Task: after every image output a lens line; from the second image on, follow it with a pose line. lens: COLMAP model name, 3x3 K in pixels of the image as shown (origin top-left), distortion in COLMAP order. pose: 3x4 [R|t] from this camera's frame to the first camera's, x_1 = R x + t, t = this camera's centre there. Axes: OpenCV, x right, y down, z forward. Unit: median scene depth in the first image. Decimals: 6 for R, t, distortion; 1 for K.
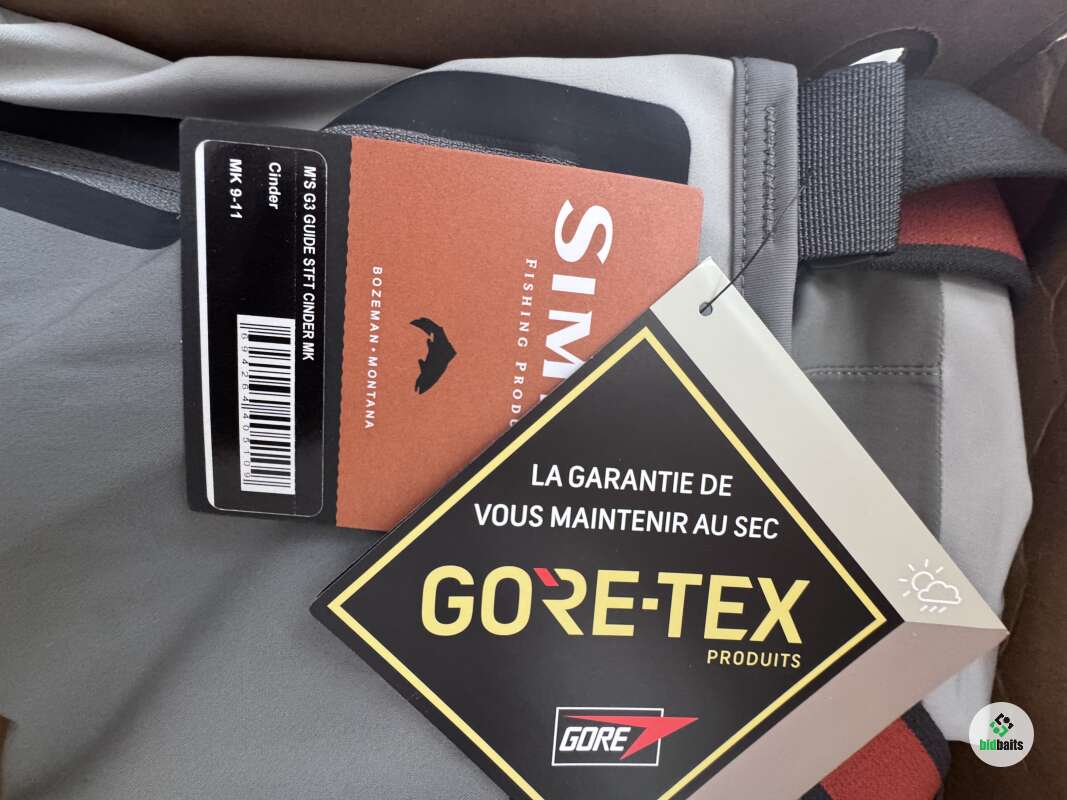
lens RADIAL K [[431.3, 0, 533.5], [0, 431.3, 400.0], [0, 0, 1]] dist [-0.003523, -0.000337]
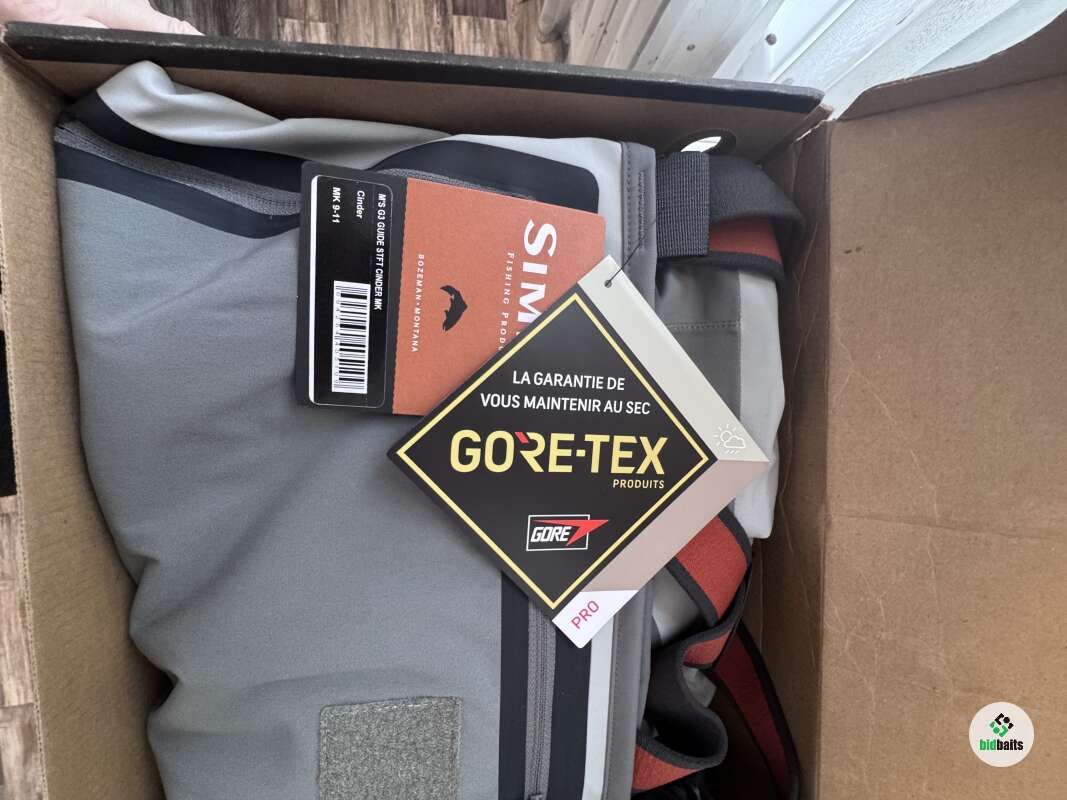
lens RADIAL K [[431.3, 0, 533.5], [0, 431.3, 400.0], [0, 0, 1]] dist [-0.003523, -0.000337]
pose [[0.988762, -0.018767, 0.148315, -0.177646], [0.018068, 0.999818, 0.006054, 0.250164], [-0.148402, -0.003306, 0.988922, -0.713216]]
